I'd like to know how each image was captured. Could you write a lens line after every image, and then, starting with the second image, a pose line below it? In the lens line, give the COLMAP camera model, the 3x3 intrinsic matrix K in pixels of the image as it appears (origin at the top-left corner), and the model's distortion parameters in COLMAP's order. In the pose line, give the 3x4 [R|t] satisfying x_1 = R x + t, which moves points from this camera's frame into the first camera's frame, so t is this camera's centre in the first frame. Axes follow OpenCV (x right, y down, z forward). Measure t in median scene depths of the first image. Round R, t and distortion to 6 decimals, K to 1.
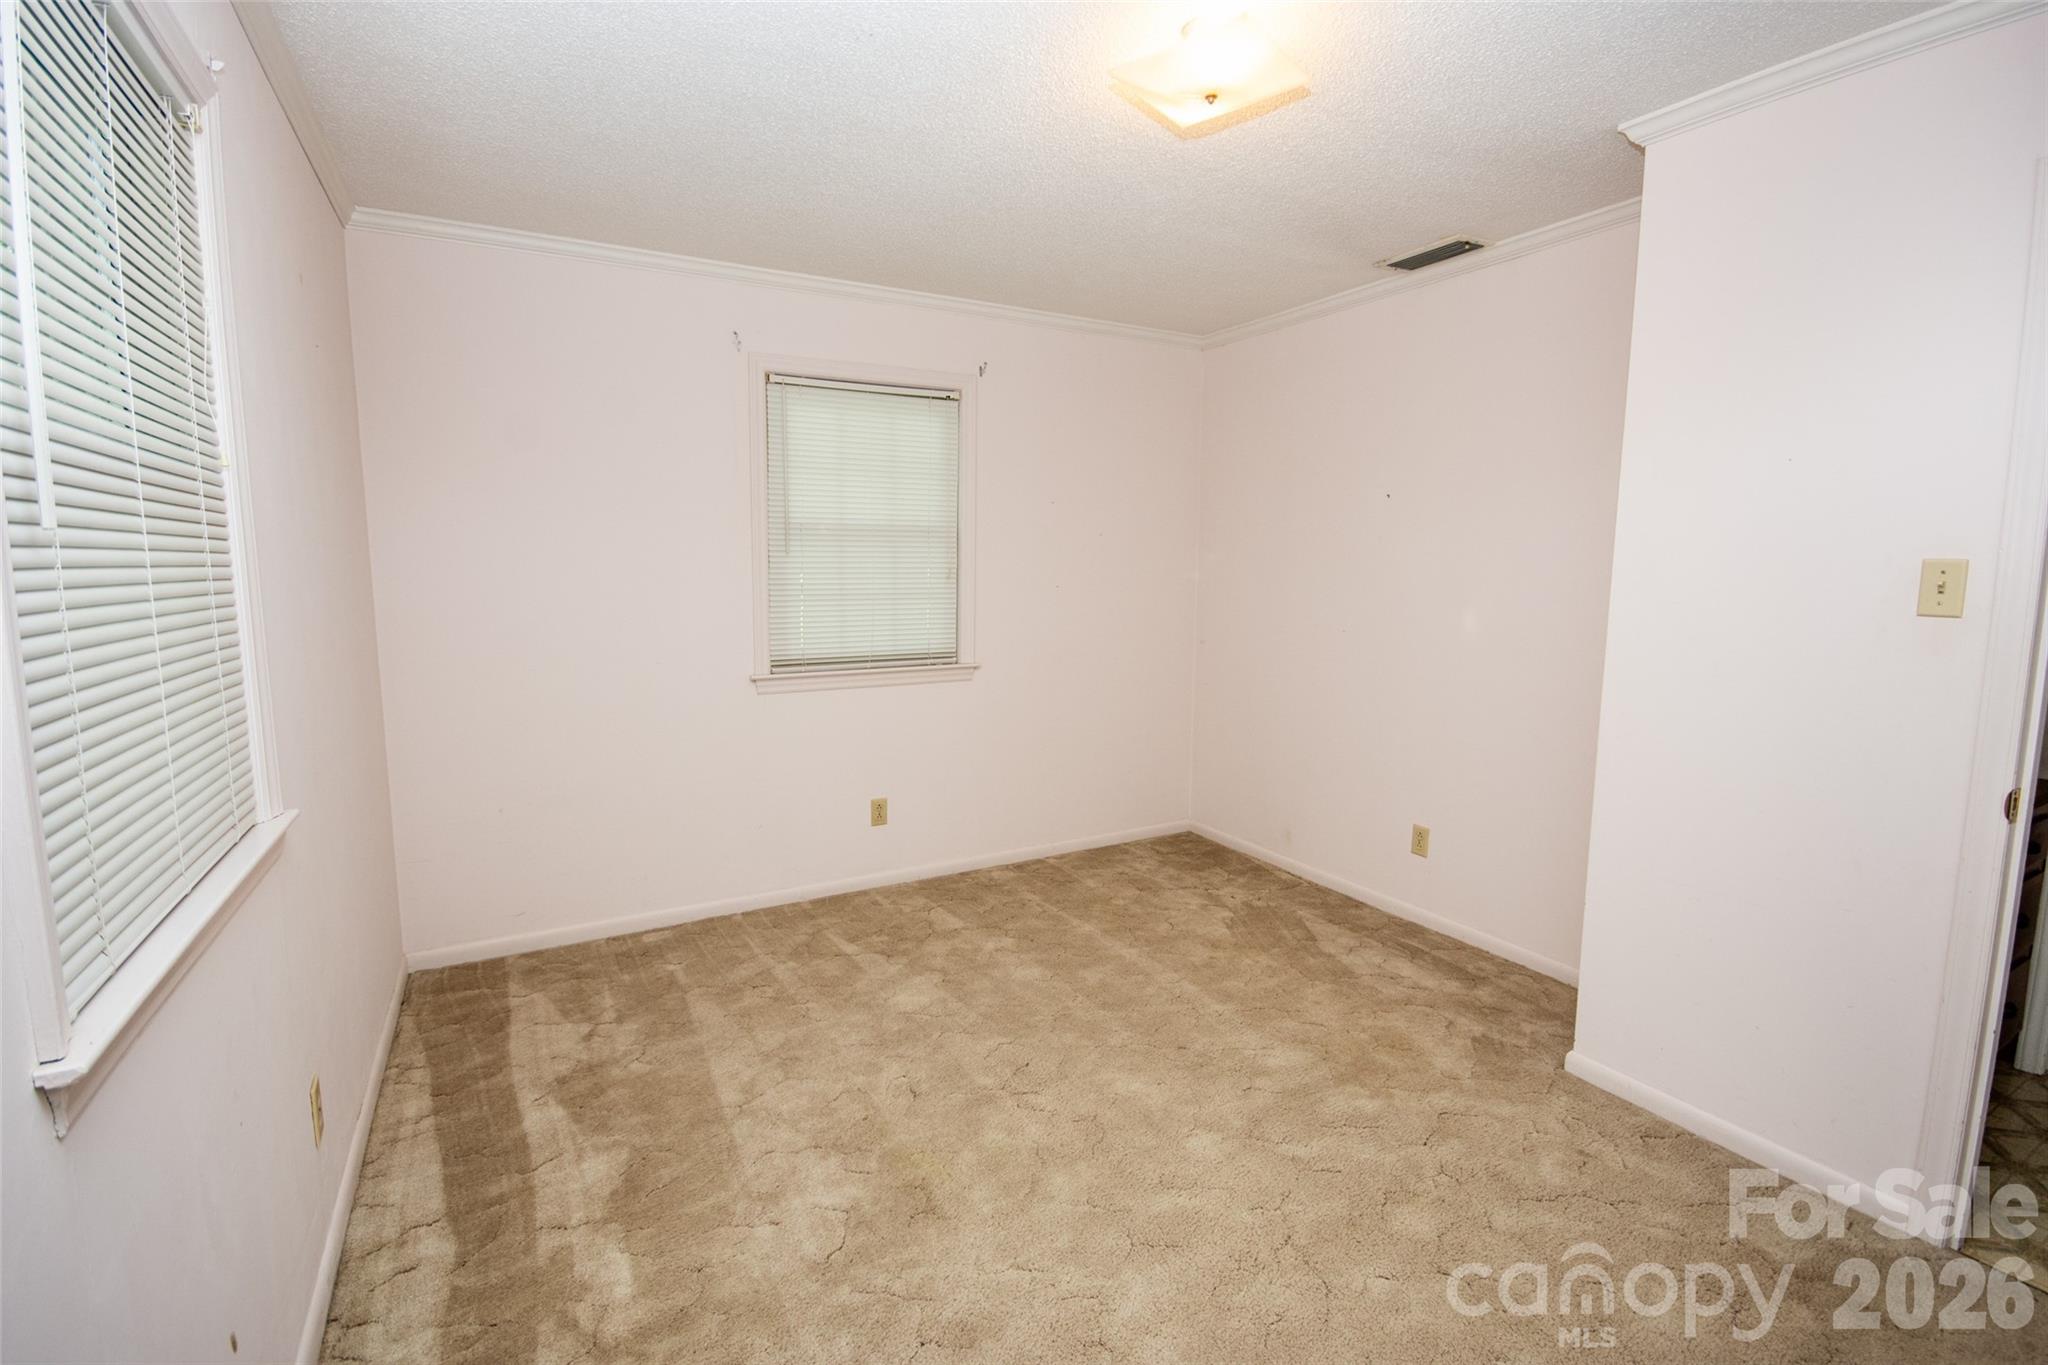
lens RADIAL K [[904.4, 0, 1024.0], [0, 904.4, 682.5], [0, 0, 1]] dist [-0.001191, -0.000412]
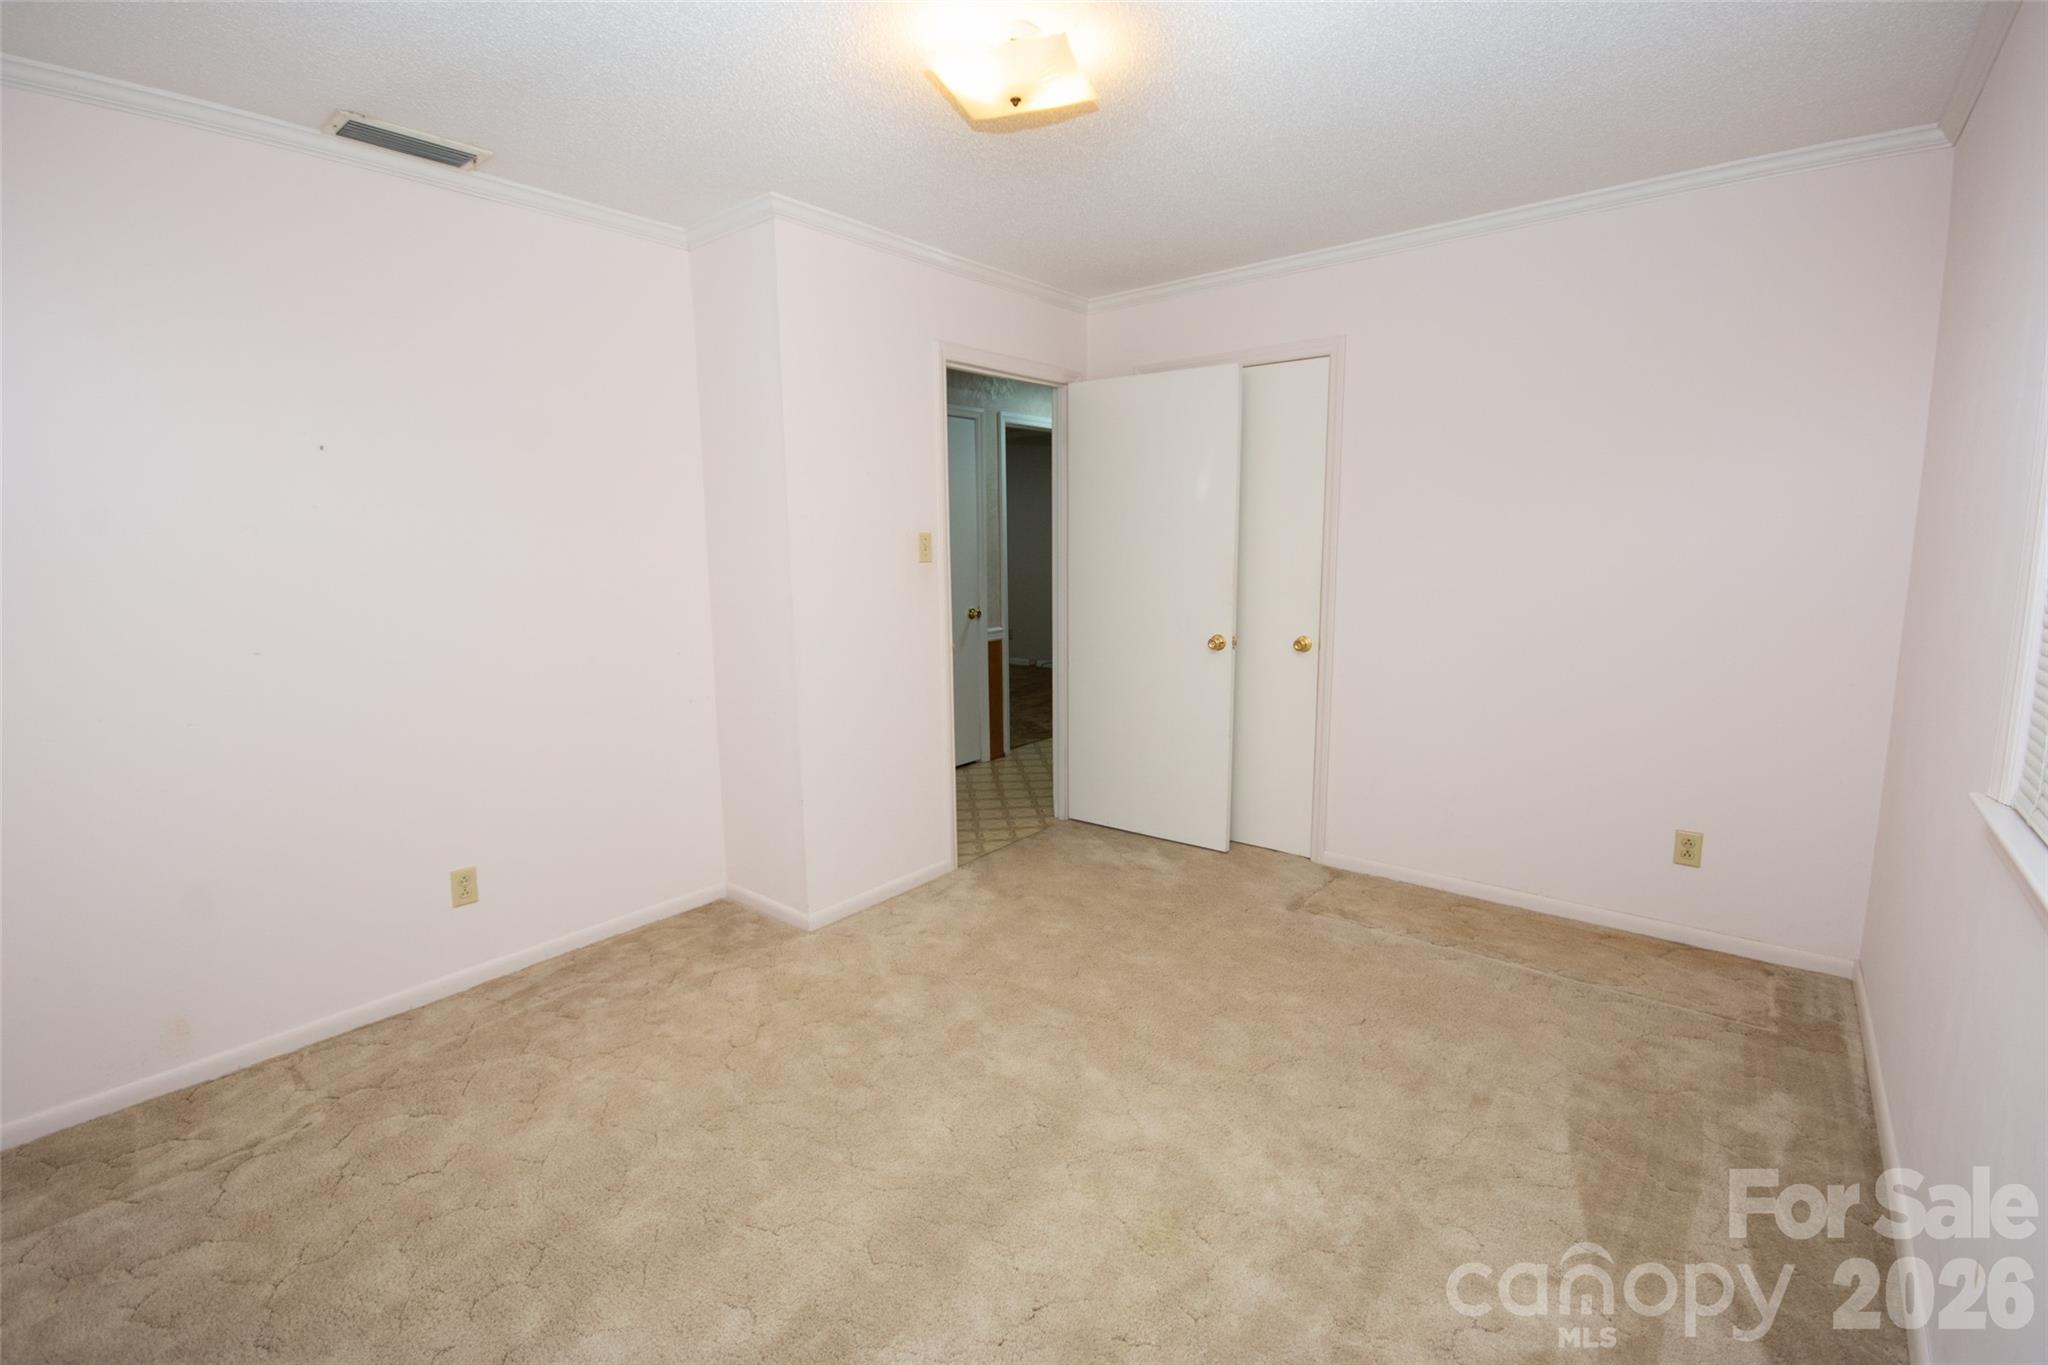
lens RADIAL K [[904.4, 0, 1024.0], [0, 904.4, 682.5], [0, 0, 1]] dist [-0.001191, -0.000412]
pose [[-0.352414, -0.150461, 0.923670, -0.498545], [0.133697, 0.968772, 0.208818, -0.113596], [-0.926245, 0.197083, -0.321293, 0.824767]]
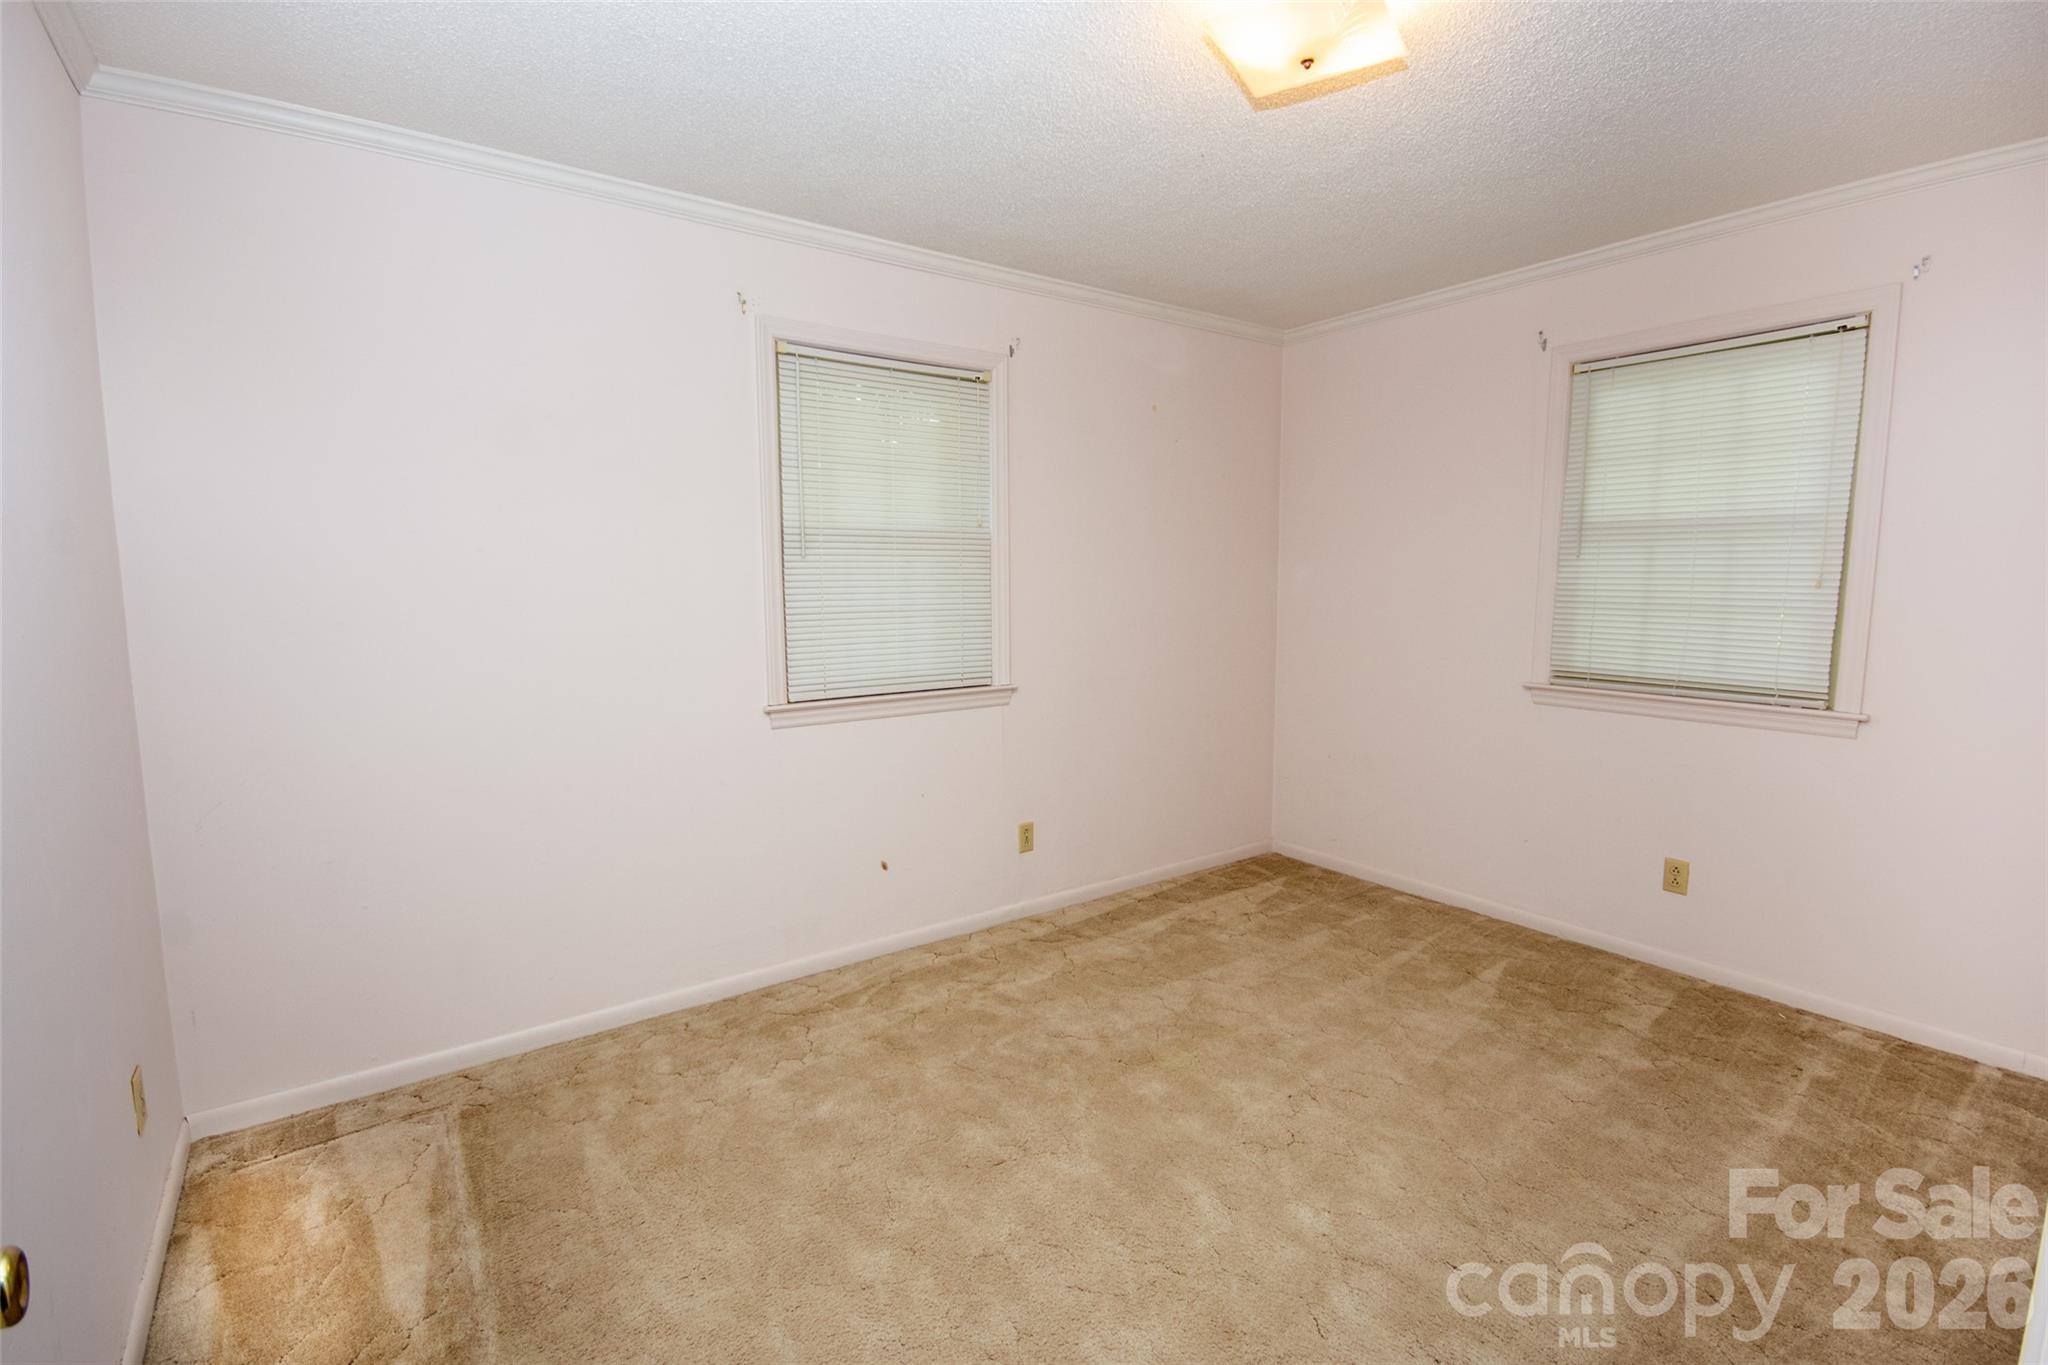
lens RADIAL K [[904.4, 0, 1024.0], [0, 904.4, 682.5], [0, 0, 1]] dist [-0.001191, -0.000412]
pose [[0.138821, 0.119904, -0.983032, 0.649926], [-0.128367, 0.986447, 0.102193, -0.041828], [0.981963, 0.112002, 0.152331, 0.360220]]
